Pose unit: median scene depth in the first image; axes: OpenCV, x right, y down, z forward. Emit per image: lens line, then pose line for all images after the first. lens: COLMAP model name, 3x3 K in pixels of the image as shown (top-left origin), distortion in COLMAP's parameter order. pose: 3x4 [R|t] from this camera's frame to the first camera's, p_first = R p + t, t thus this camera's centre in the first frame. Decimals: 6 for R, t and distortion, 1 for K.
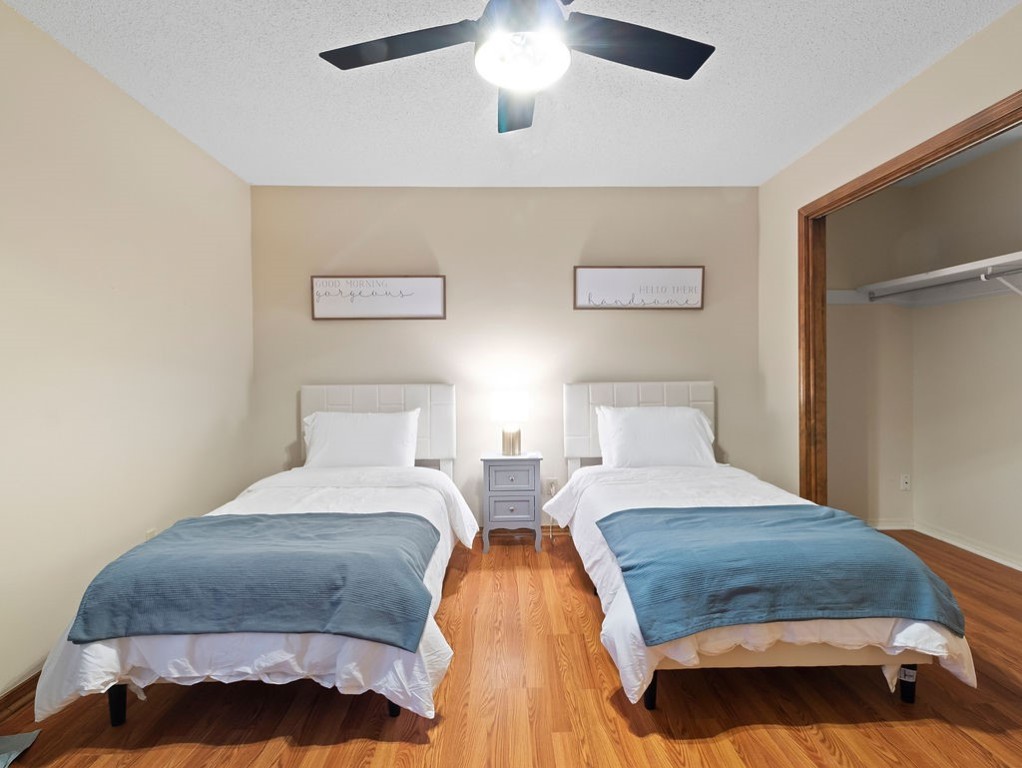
lens RADIAL K [[528.6, 0, 512.6], [0, 528.6, 382.6], [0, 0, 1]] dist [0.004666, 0.000383]
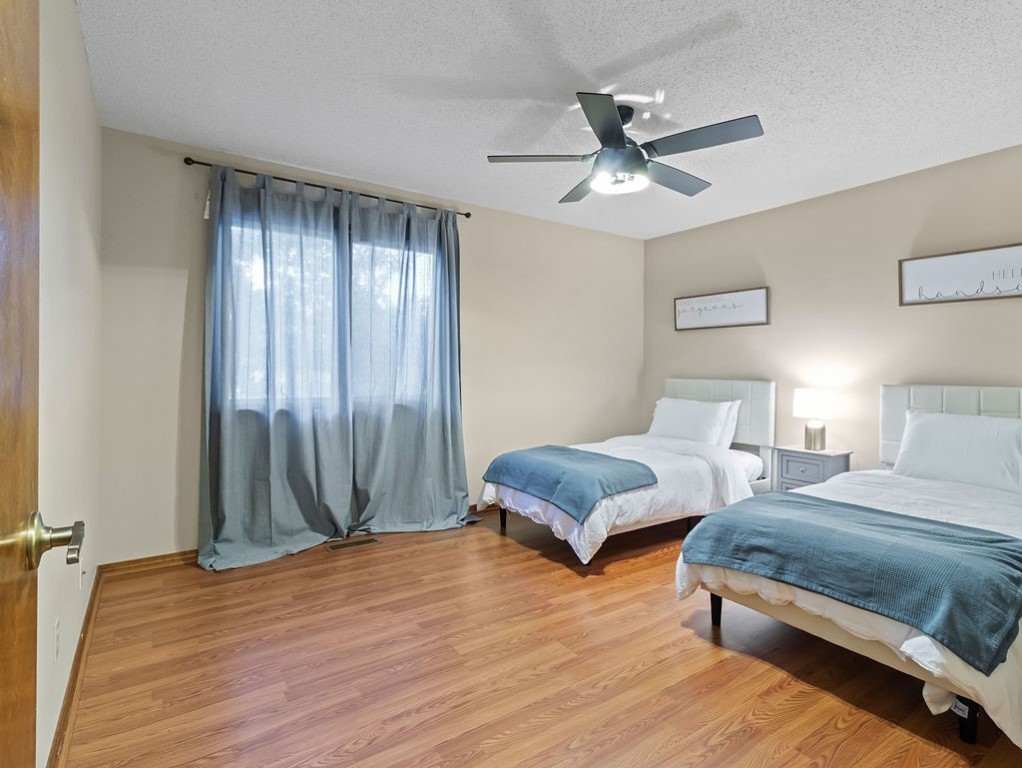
lens RADIAL K [[528.6, 0, 518.5], [0, 528.6, 377.1], [0, 0, 1]] dist [0.004666, 0.000383]
pose [[0.542720, 0.027136, -0.839475, 1.139395], [-0.029799, 0.999471, 0.013043, -0.009964], [0.839385, 0.017937, 0.543241, -0.155721]]
